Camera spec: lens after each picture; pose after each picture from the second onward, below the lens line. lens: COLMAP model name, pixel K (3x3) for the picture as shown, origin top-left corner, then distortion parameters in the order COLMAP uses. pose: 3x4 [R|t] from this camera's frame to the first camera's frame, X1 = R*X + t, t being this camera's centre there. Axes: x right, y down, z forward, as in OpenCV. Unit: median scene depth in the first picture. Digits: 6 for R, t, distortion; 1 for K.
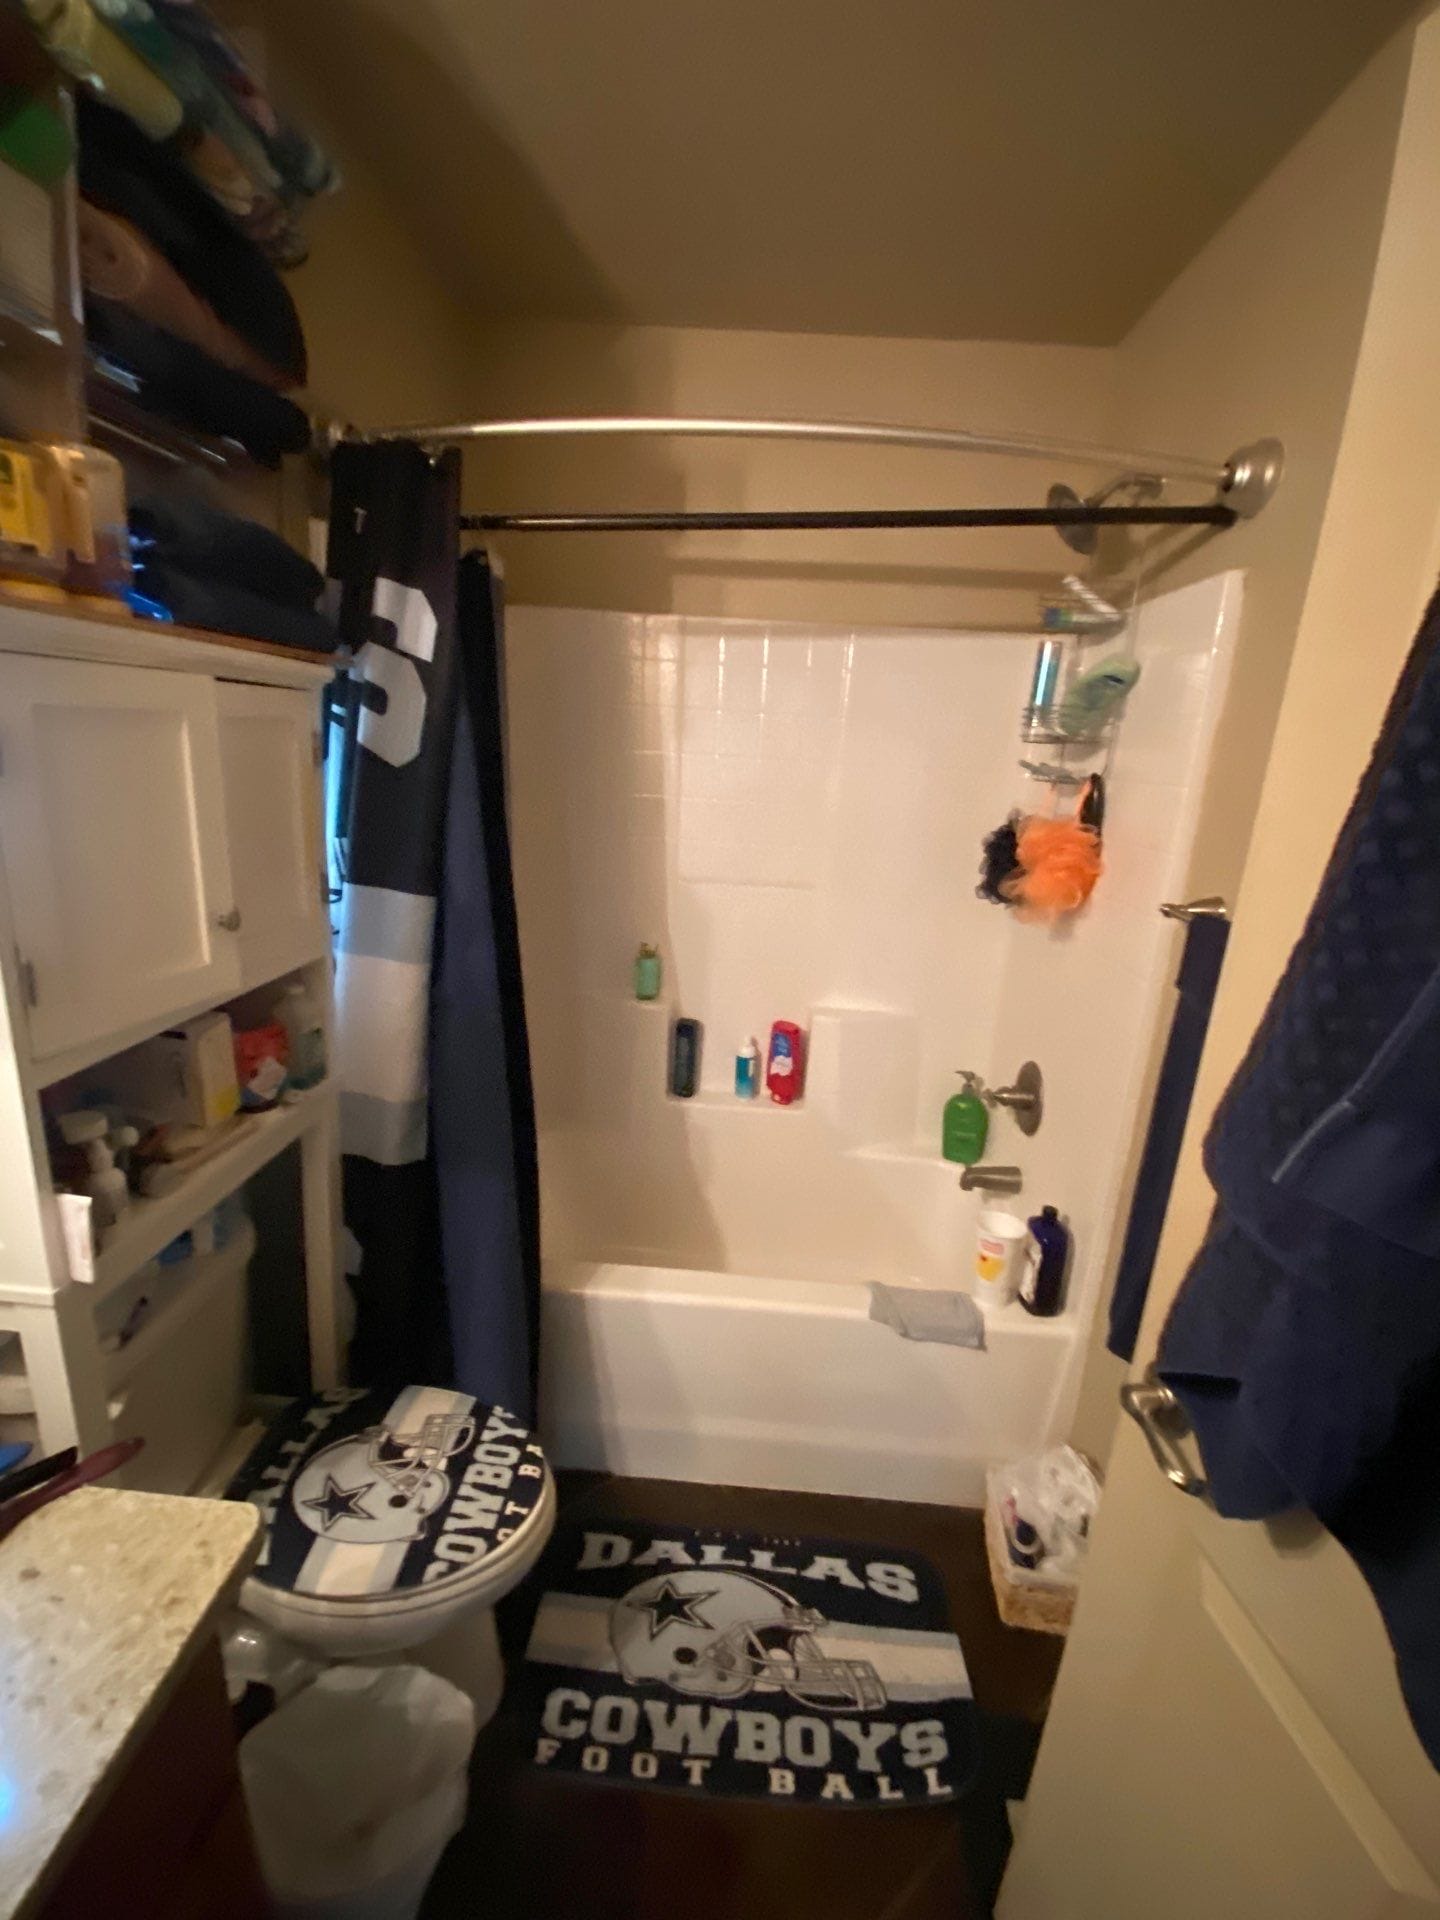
lens RADIAL K [[769.4, 0, 725.3], [0, 769.4, 966.6], [0, 0, 1]] dist [-0.000933, -0.000029]
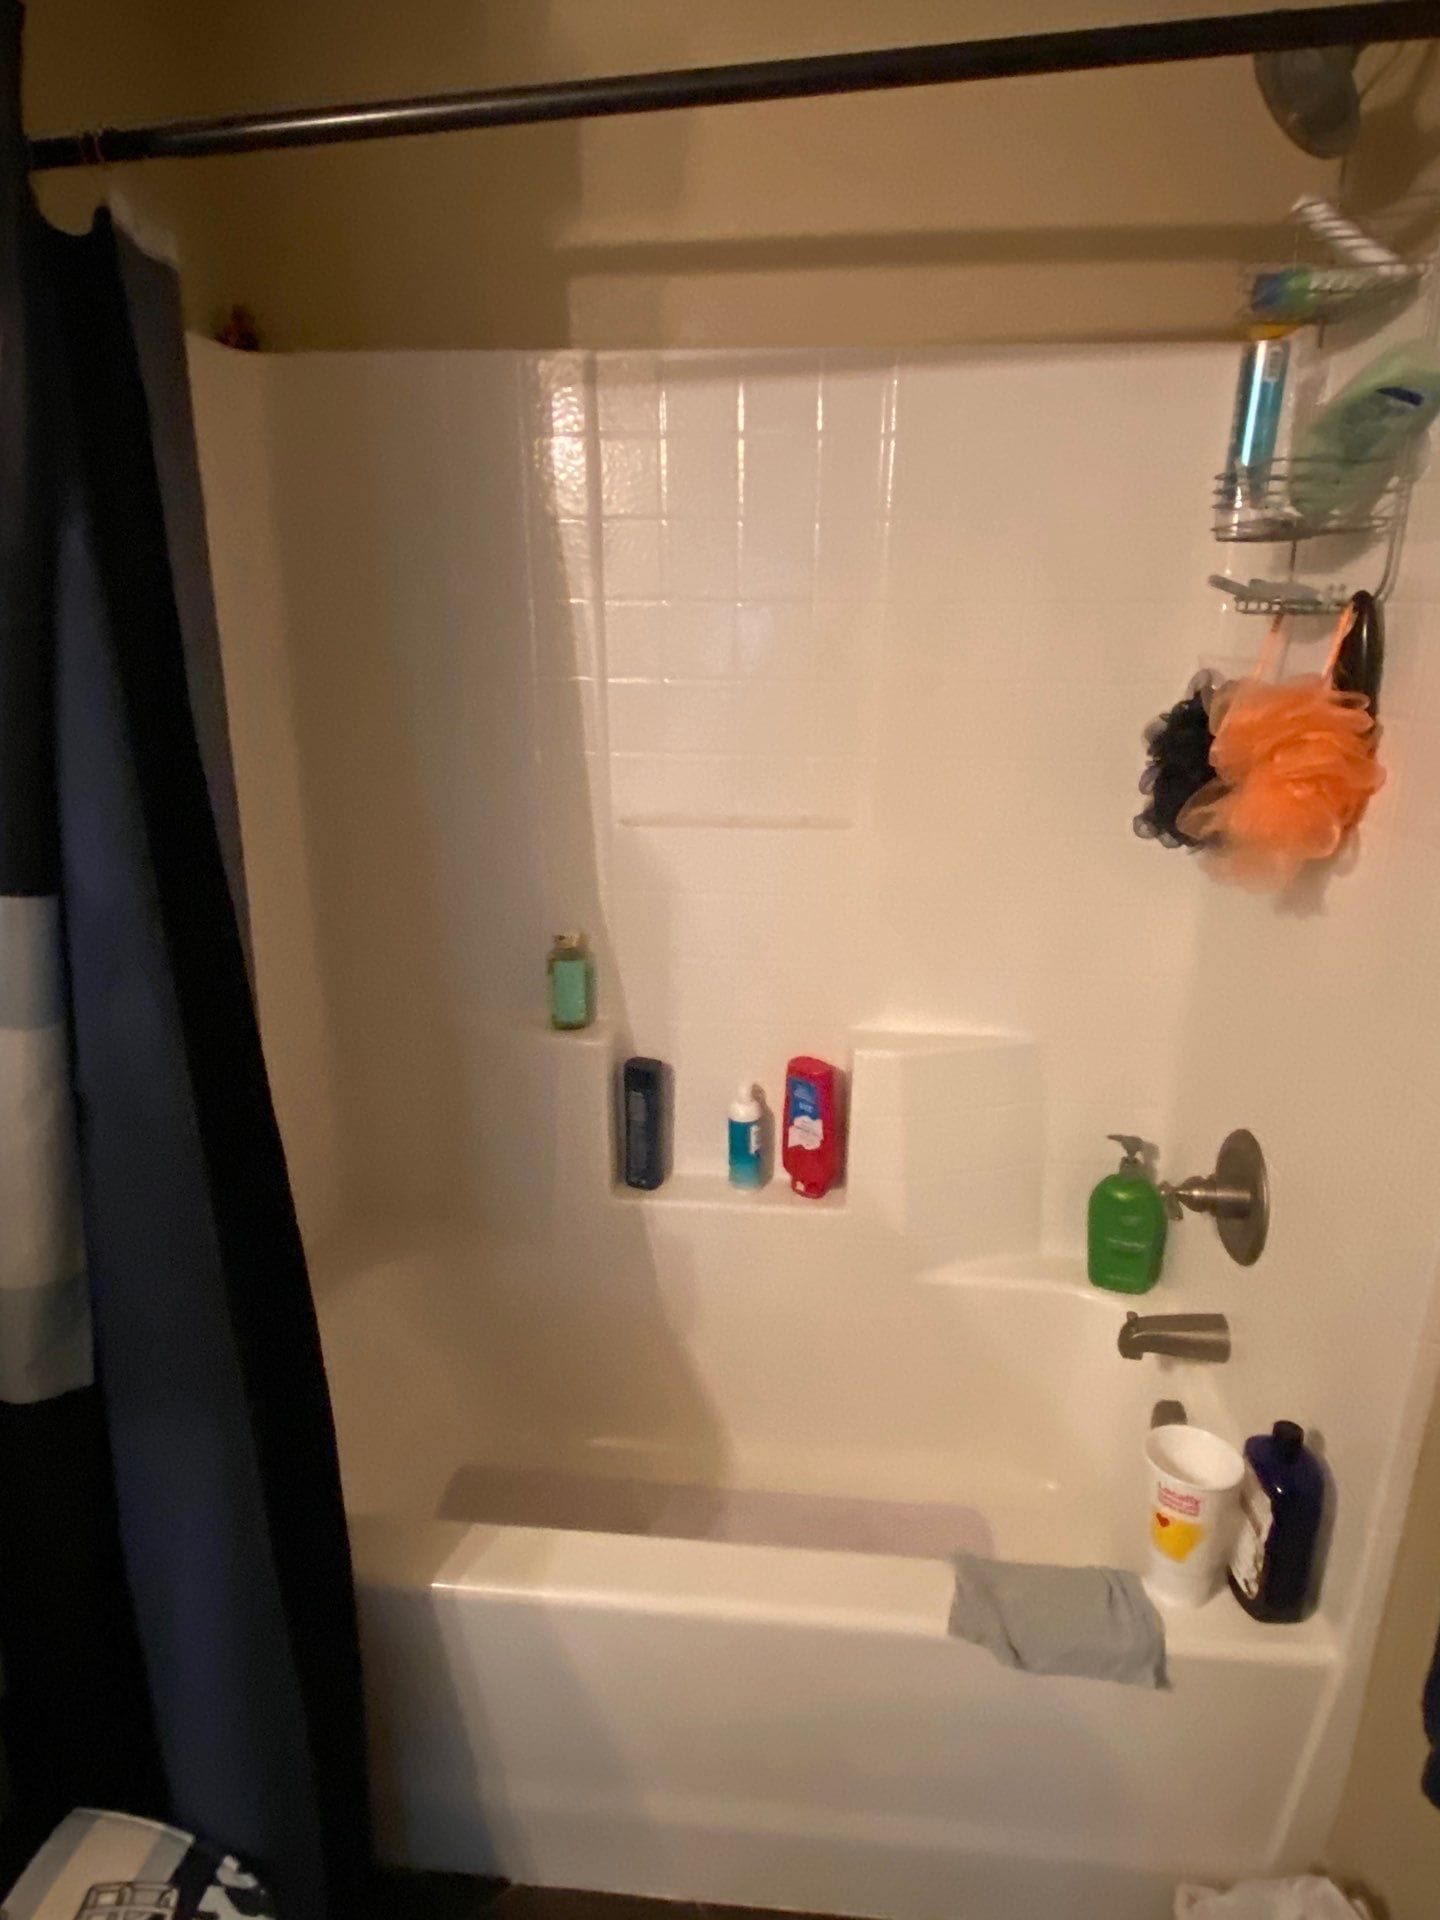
lens RADIAL K [[1101.0, 0, 724.1], [0, 1101.0, 967.7], [0, 0, 1]] dist [-0.004027, -0.004980]
pose [[0.997936, -0.036145, -0.053083, 0.078857], [0.038210, 0.998531, 0.038422, -0.041263], [0.051616, -0.040371, 0.997851, 0.218164]]
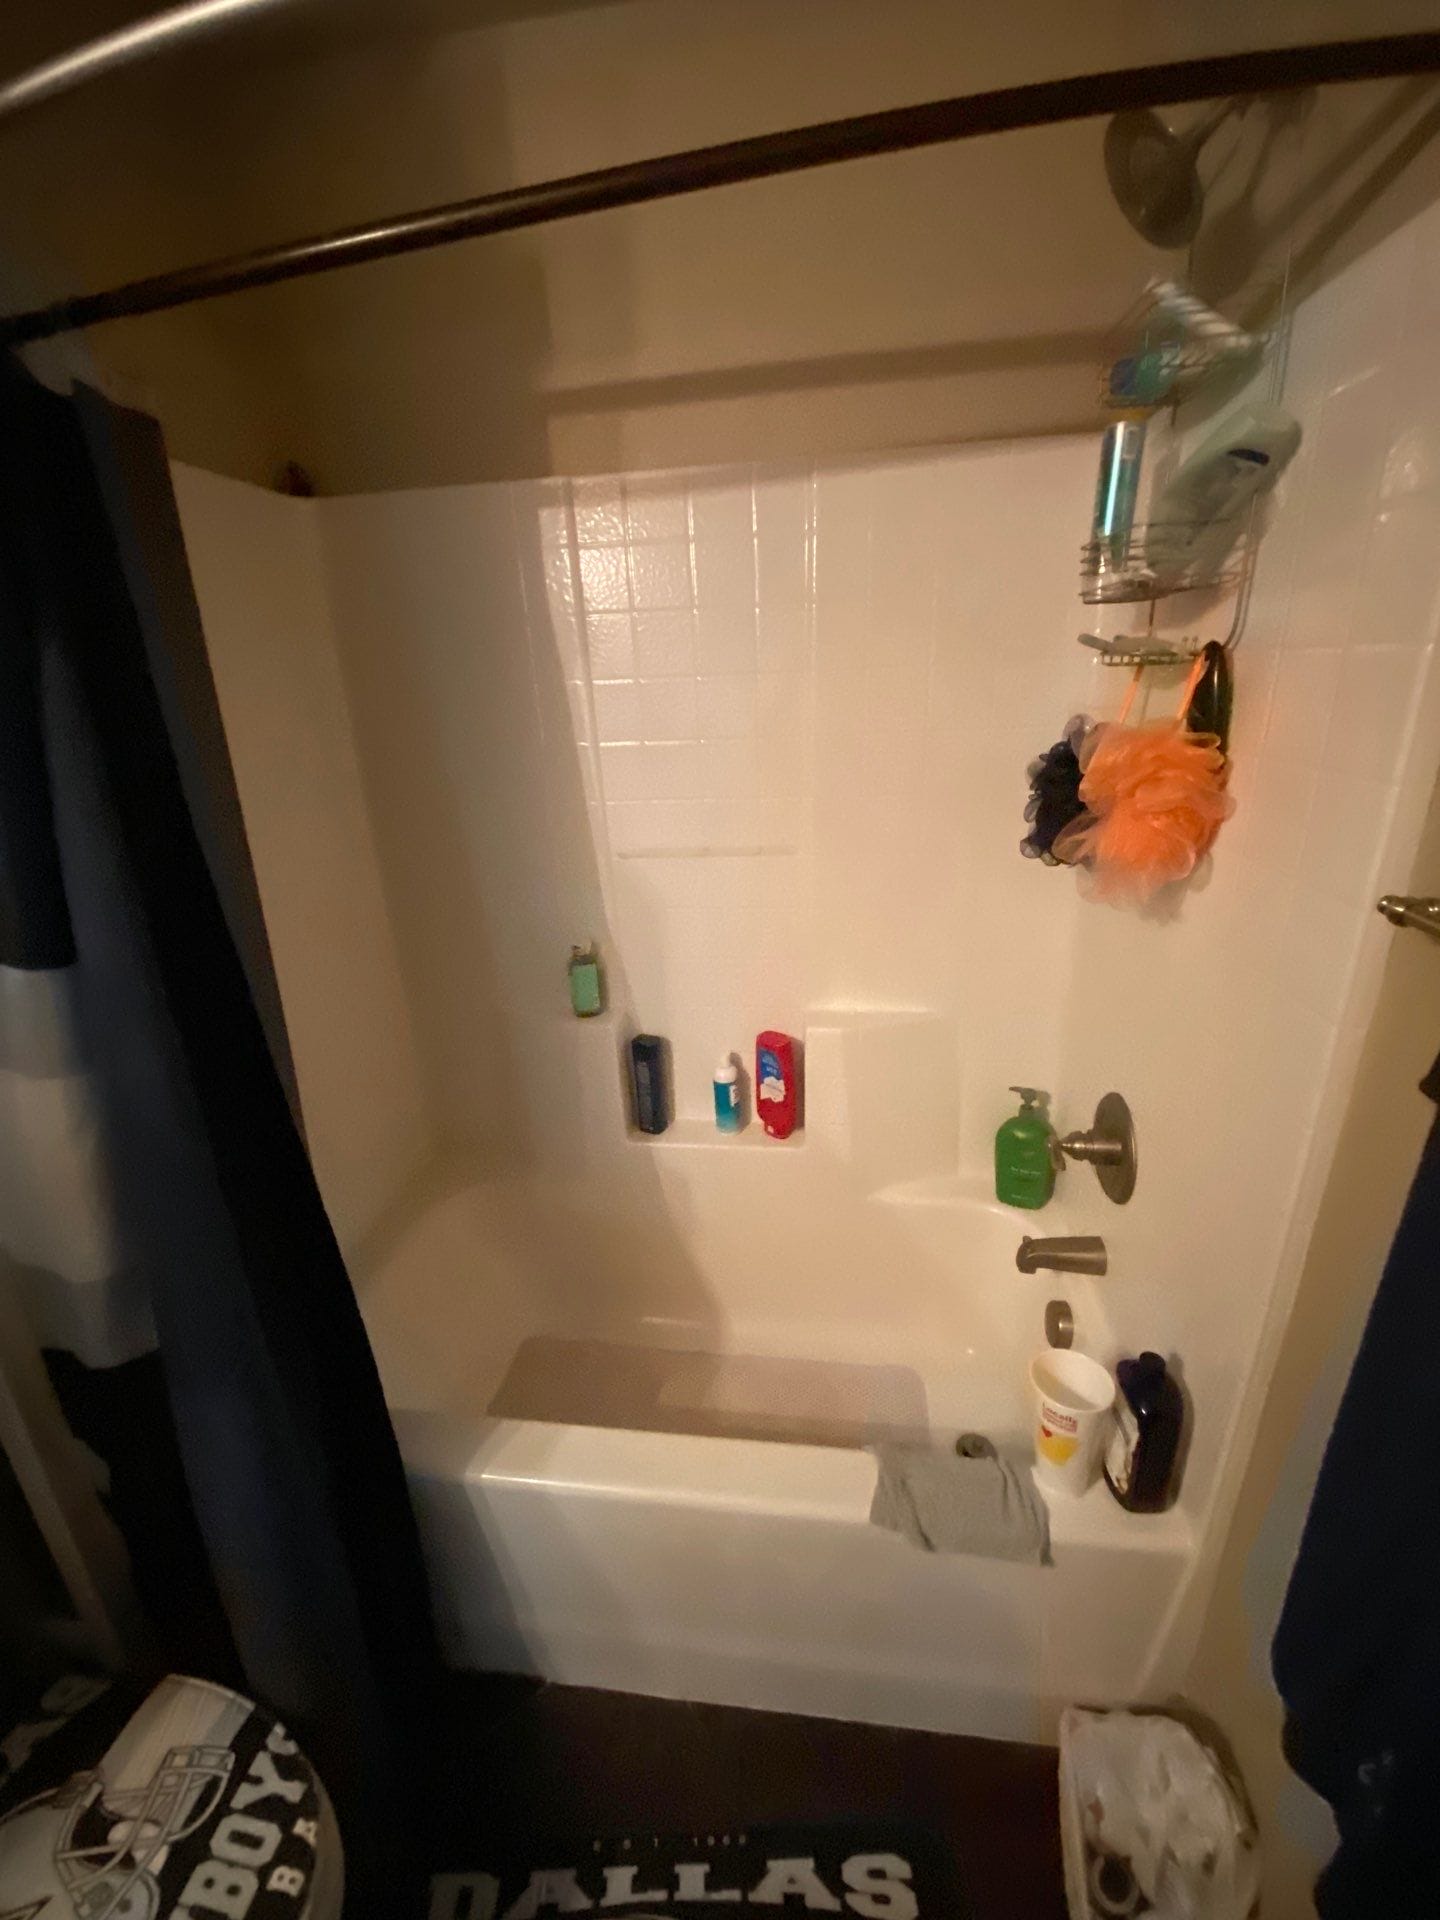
lens RADIAL K [[759.1, 0, 719.3], [0, 759.1, 966.5], [0, 0, 1]] dist [-0.000418, -0.010161]
pose [[0.991877, -0.066330, -0.108533, 0.144621], [0.075577, 0.993643, 0.083432, -0.076988], [0.102309, -0.090957, 0.990586, 0.345672]]
